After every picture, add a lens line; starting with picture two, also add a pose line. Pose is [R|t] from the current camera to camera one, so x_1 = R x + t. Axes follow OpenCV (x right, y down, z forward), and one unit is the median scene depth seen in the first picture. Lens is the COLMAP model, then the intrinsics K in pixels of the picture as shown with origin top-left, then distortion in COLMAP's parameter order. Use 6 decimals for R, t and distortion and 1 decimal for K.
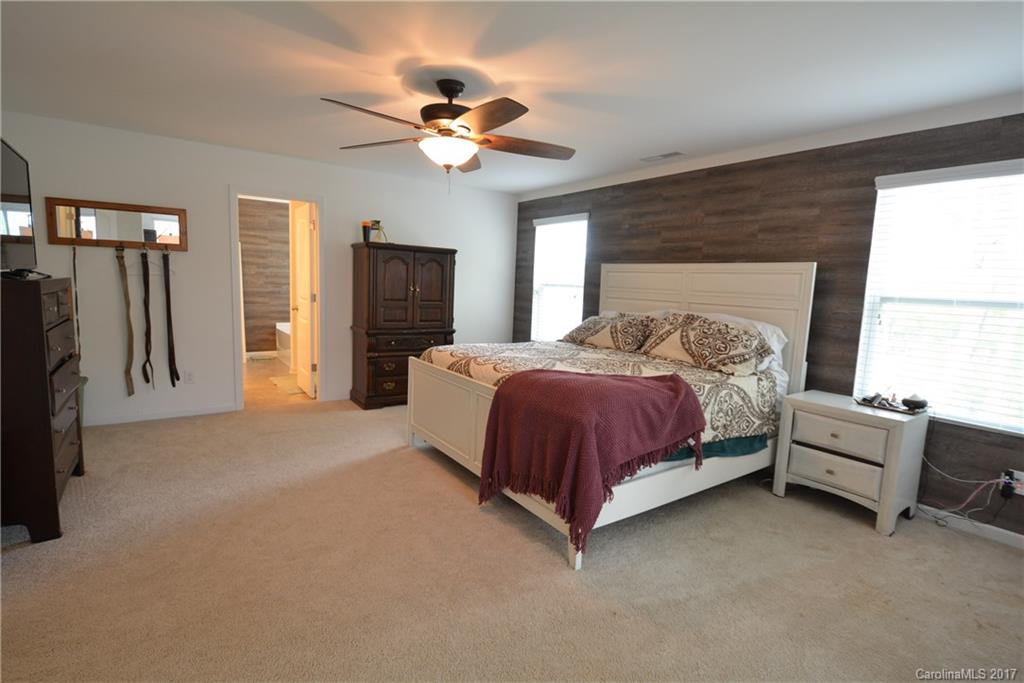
lens RADIAL K [[486.1, 0, 501.3], [0, 486.1, 339.7], [0, 0, 1]] dist [0.000766, -0.003273]
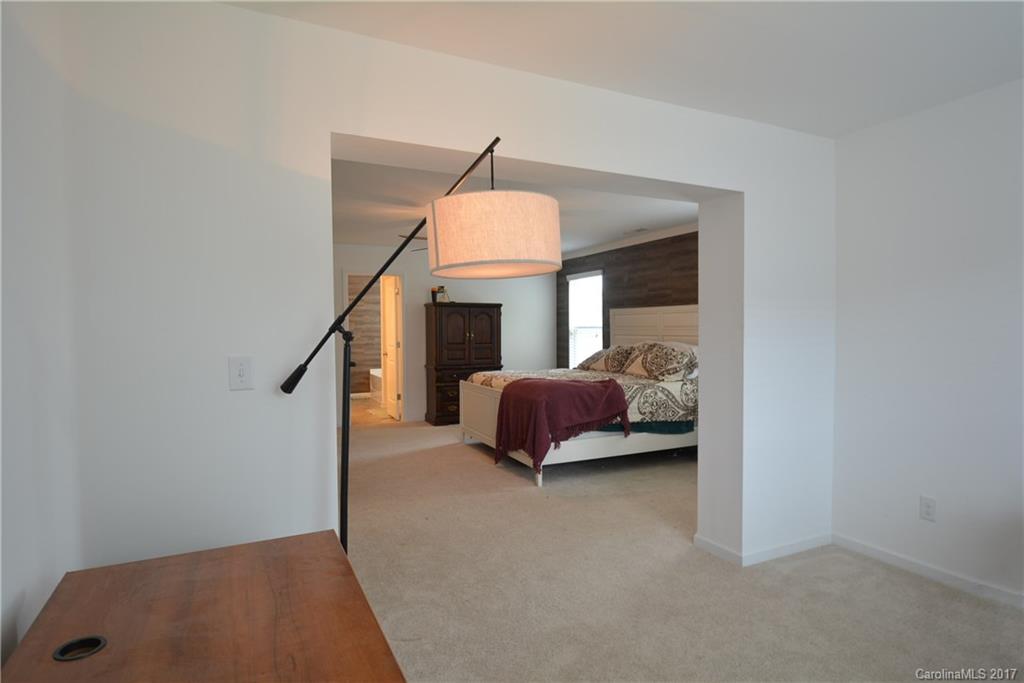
lens RADIAL K [[571.9, 0, 517.2], [0, 571.9, 346.7], [0, 0, 1]] dist [-0.009614, -0.001319]
pose [[0.984754, -0.040316, -0.169214, 0.223124], [0.025069, 0.995508, -0.091294, 0.077752], [0.172135, 0.085661, 0.981342, -0.537244]]
